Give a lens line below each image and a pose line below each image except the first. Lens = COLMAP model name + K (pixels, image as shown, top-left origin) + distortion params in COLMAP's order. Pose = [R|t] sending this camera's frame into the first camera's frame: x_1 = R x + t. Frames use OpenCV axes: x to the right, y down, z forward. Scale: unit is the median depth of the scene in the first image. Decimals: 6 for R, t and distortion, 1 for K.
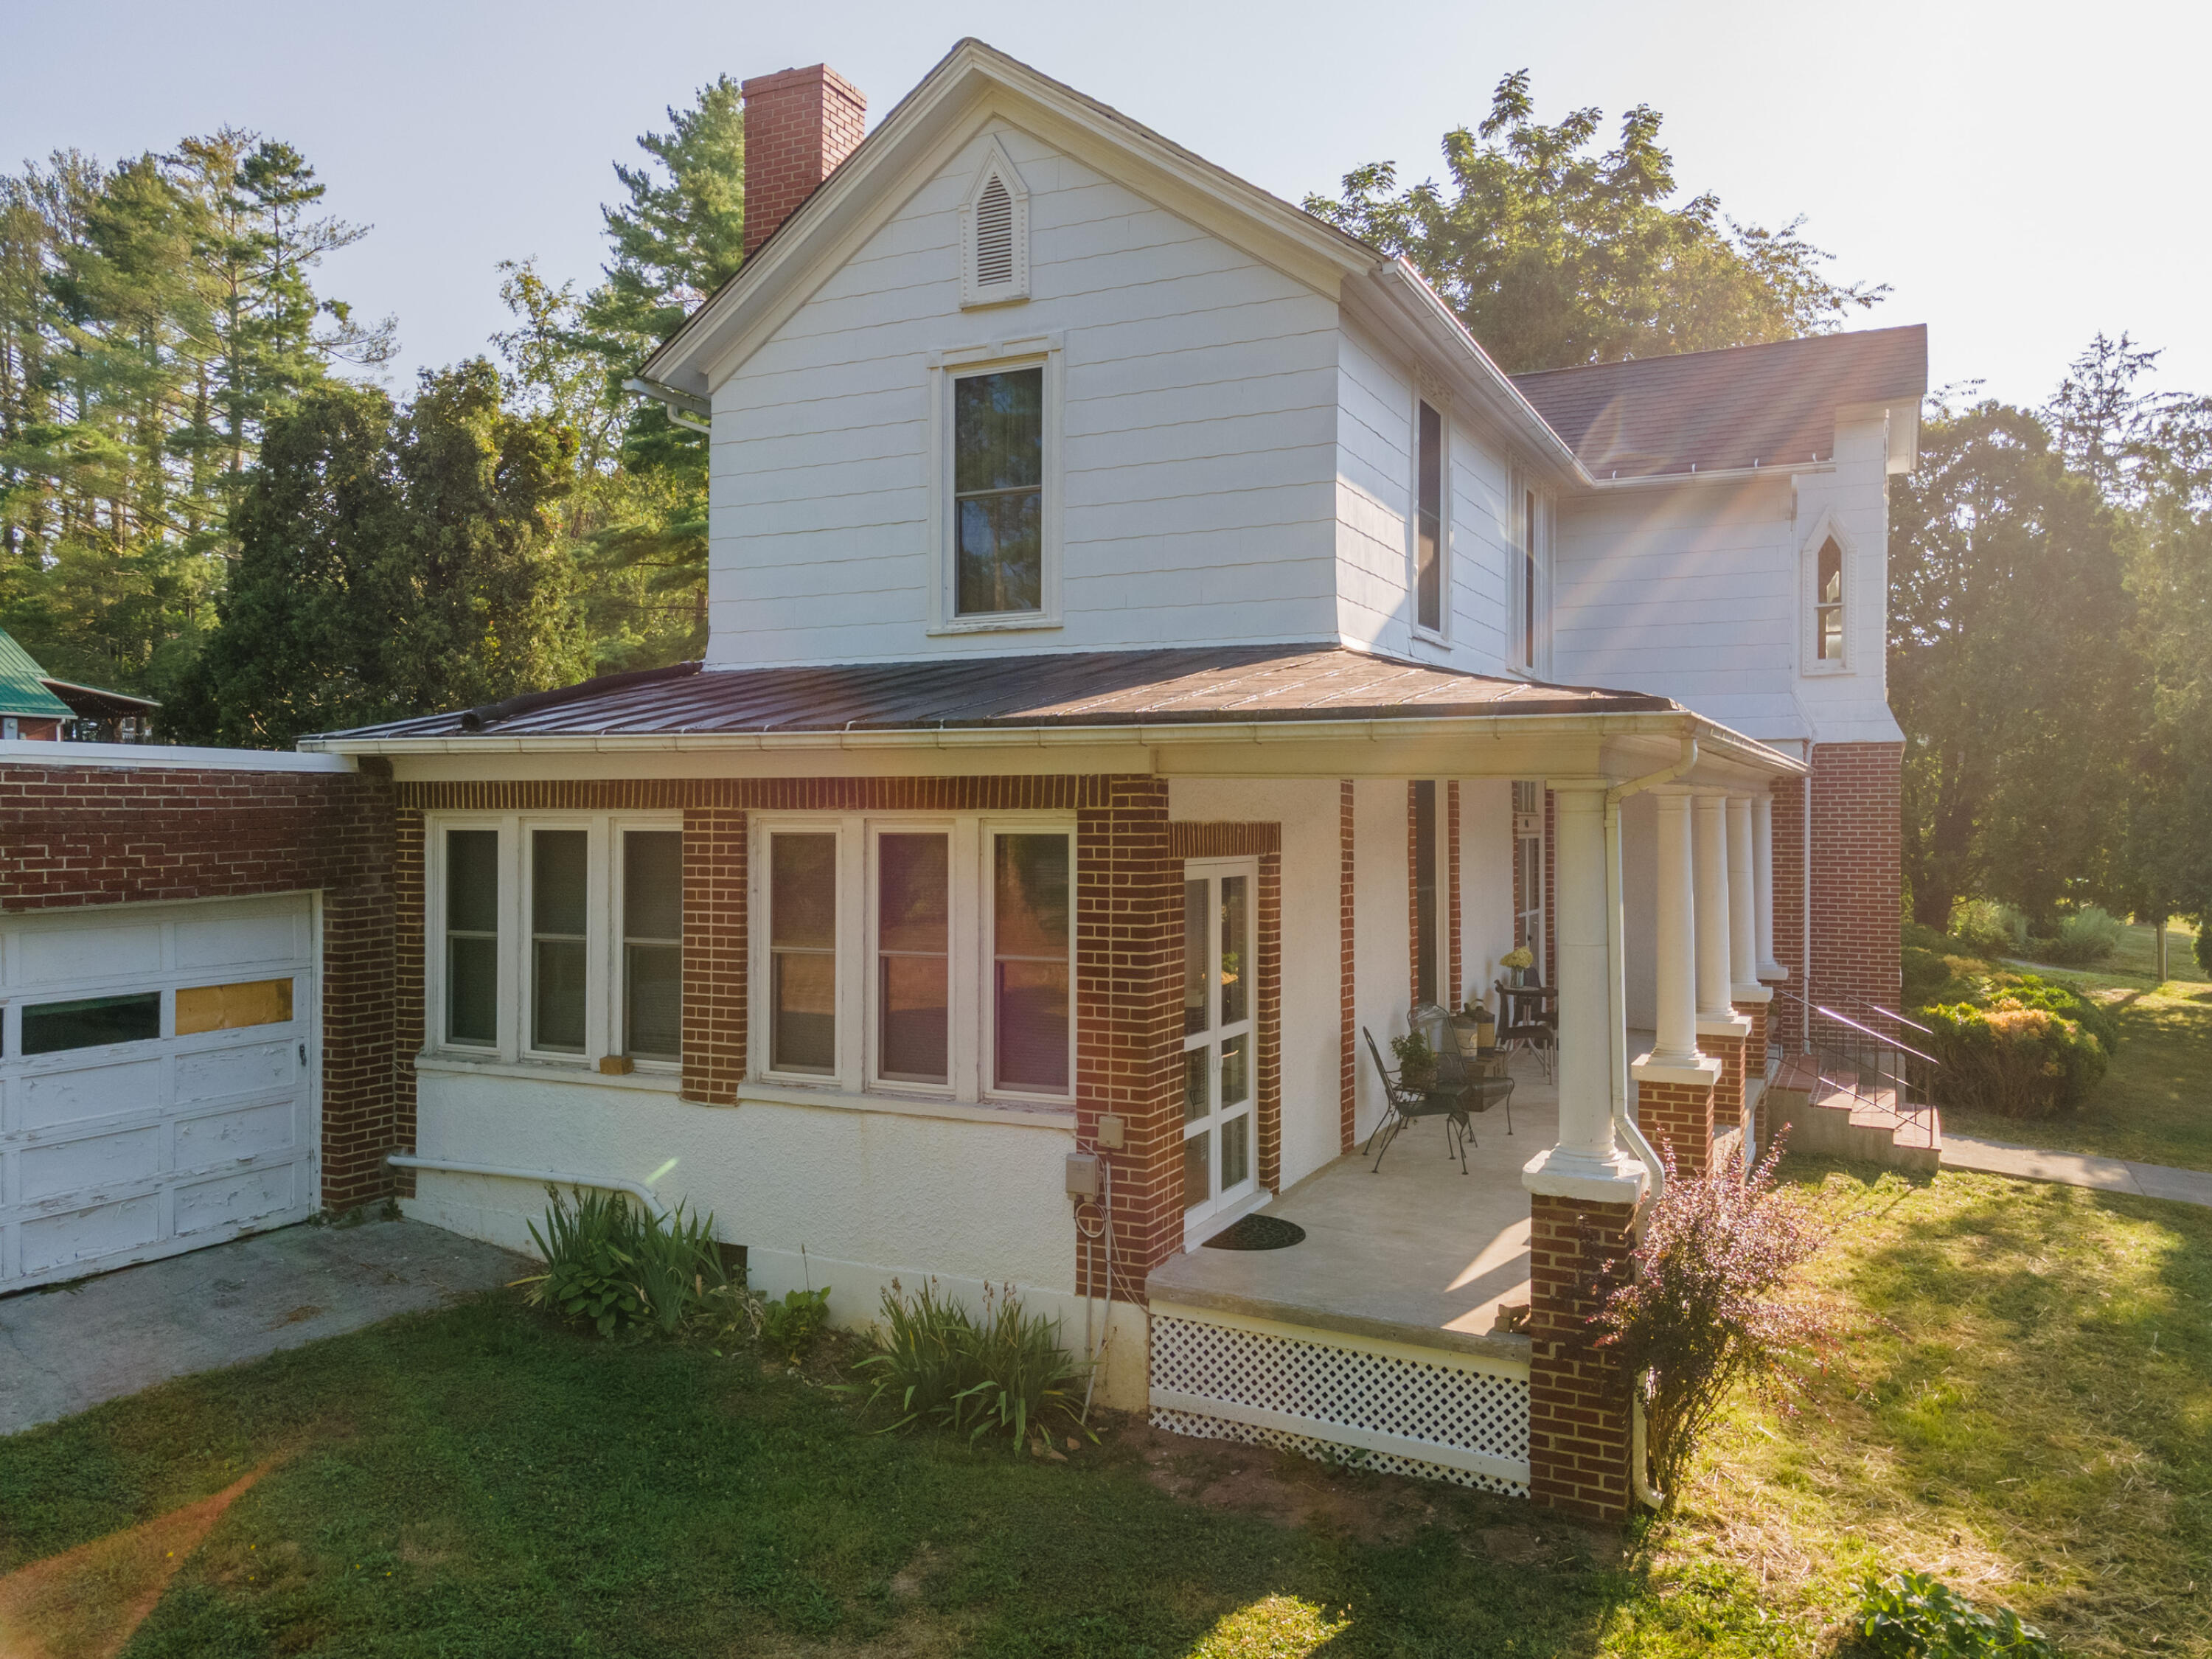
lens RADIAL K [[1616.0, 0, 1106.0], [0, 1616.0, 829.5], [0, 0, 1]] dist [-0.003958, 0.046537]
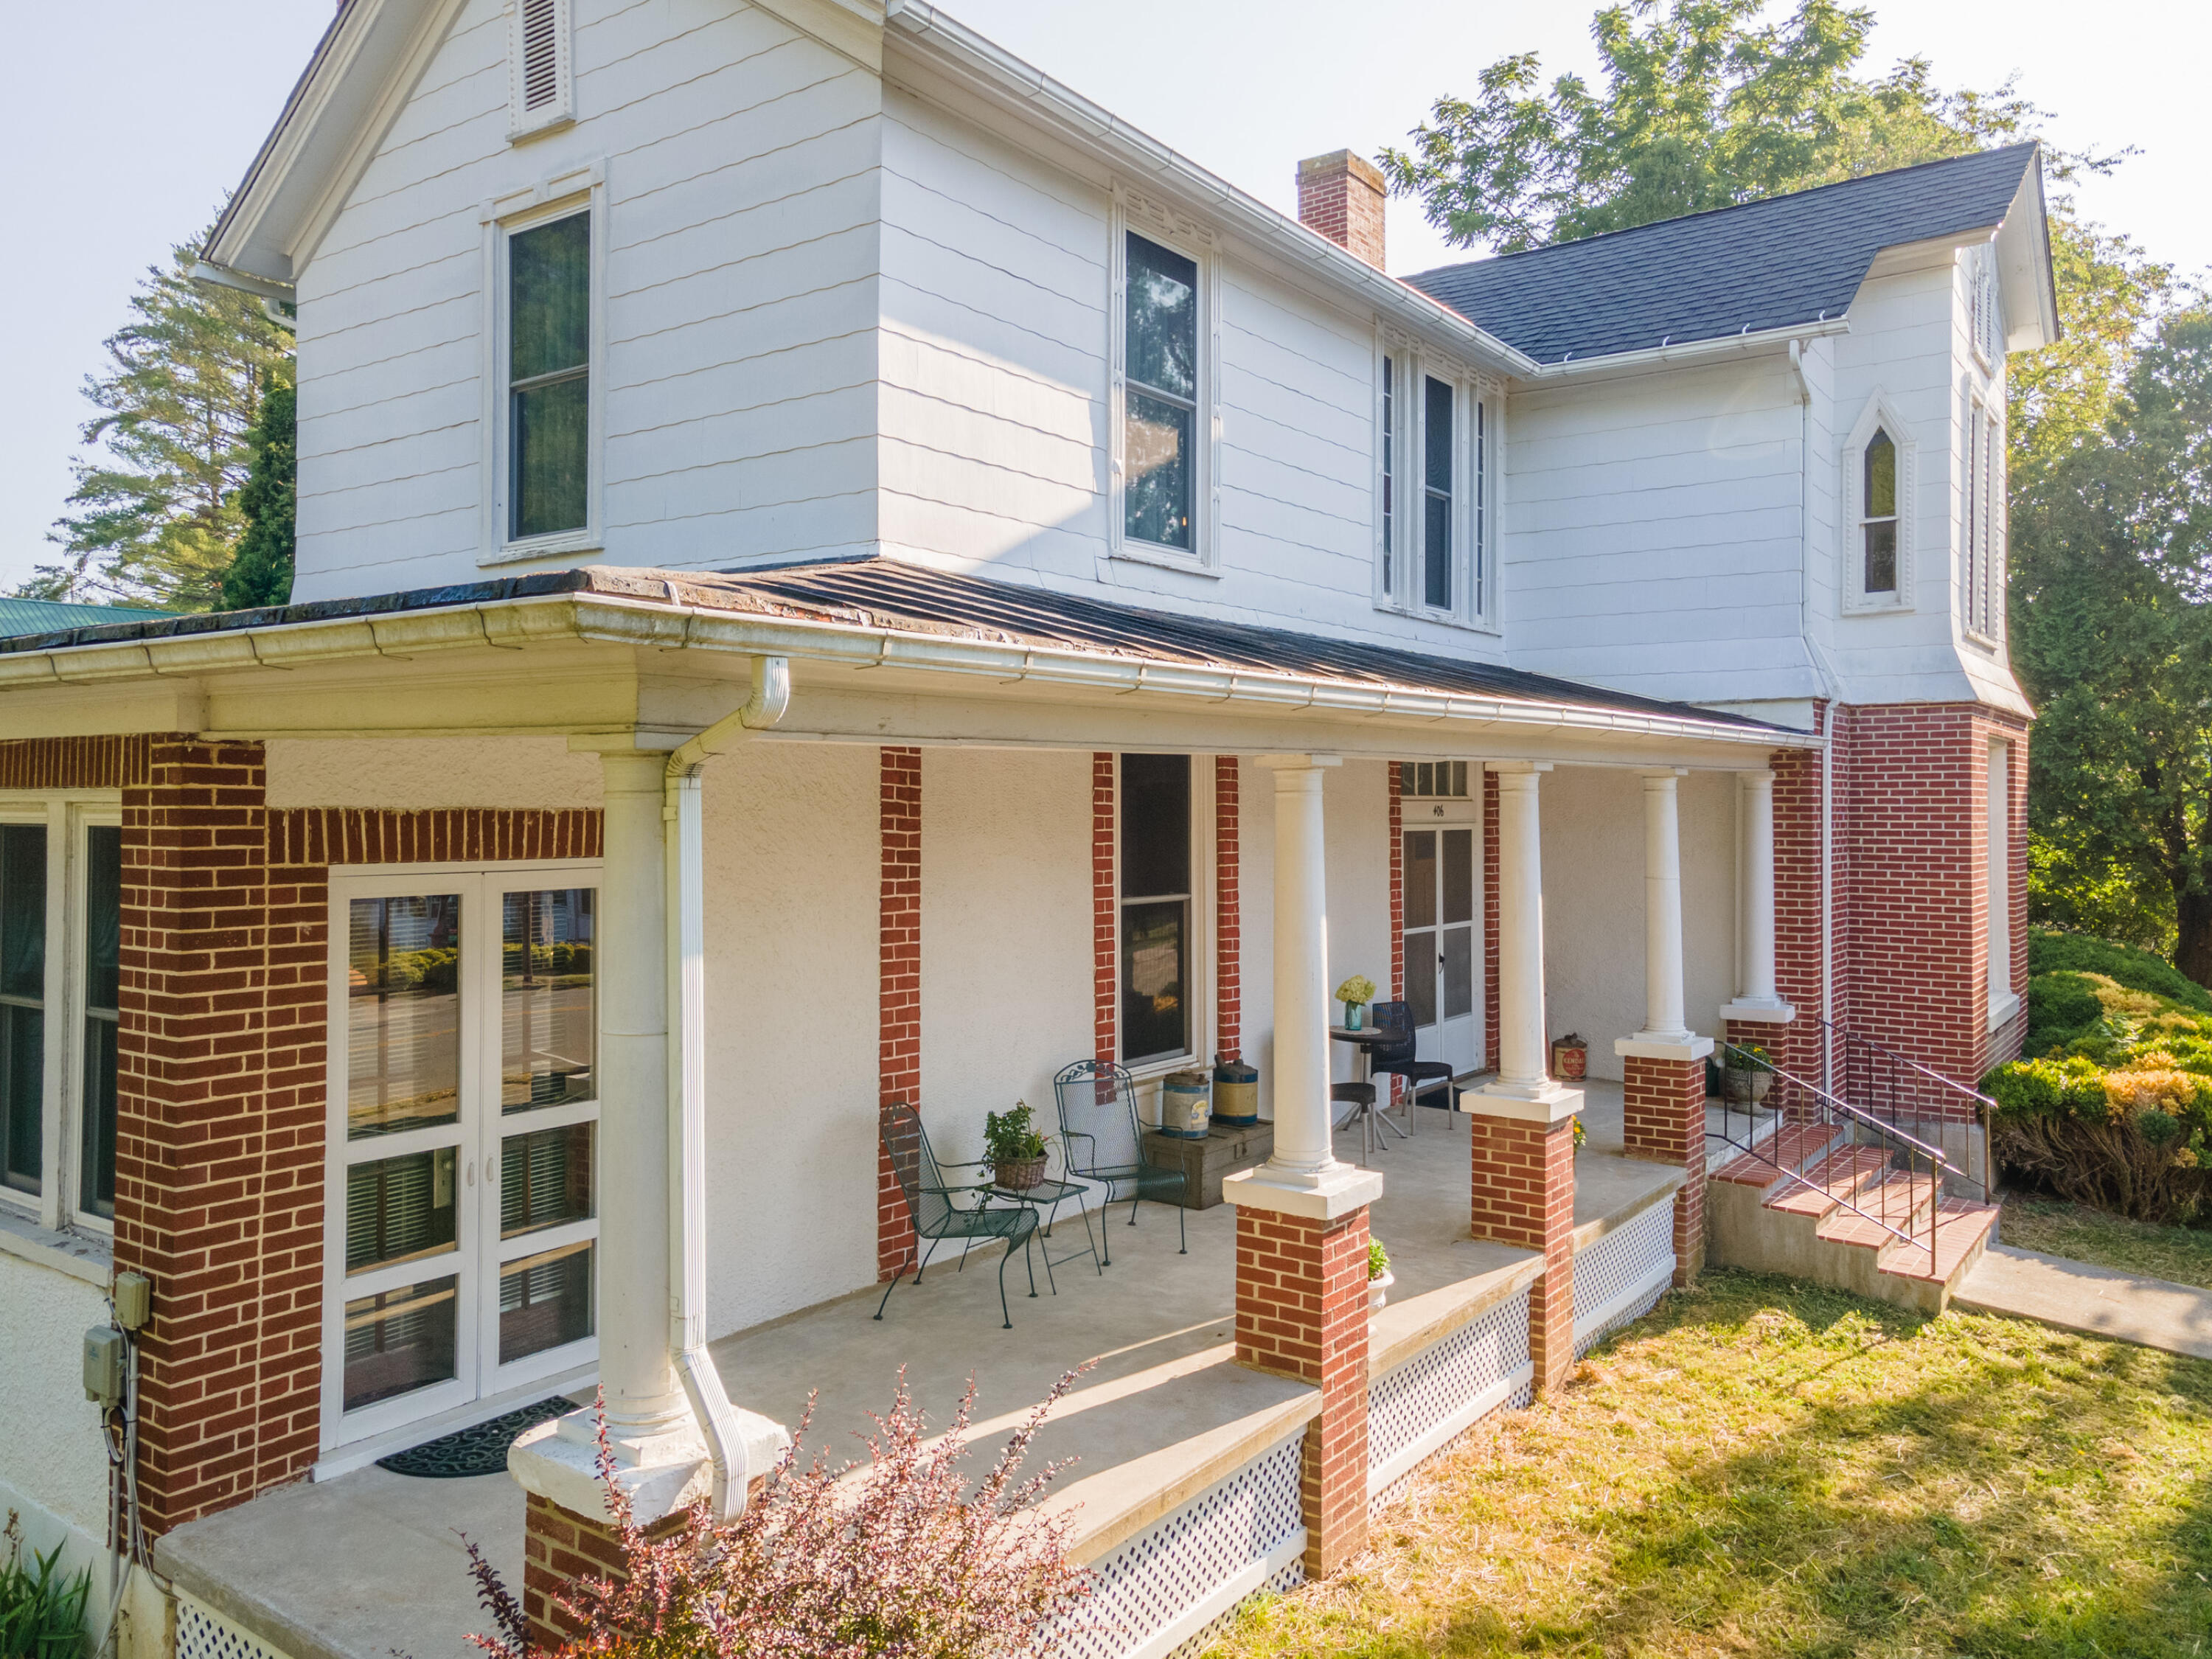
lens RADIAL K [[1658.7, 0, 1109.0], [0, 1658.7, 791.4], [0, 0, 1]] dist [0.031790, 0.007011]
pose [[0.986966, -0.001076, -0.160923, 0.282847], [-0.001385, 0.999884, -0.015180, -0.001409], [0.160921, 0.015205, 0.986850, 0.233389]]
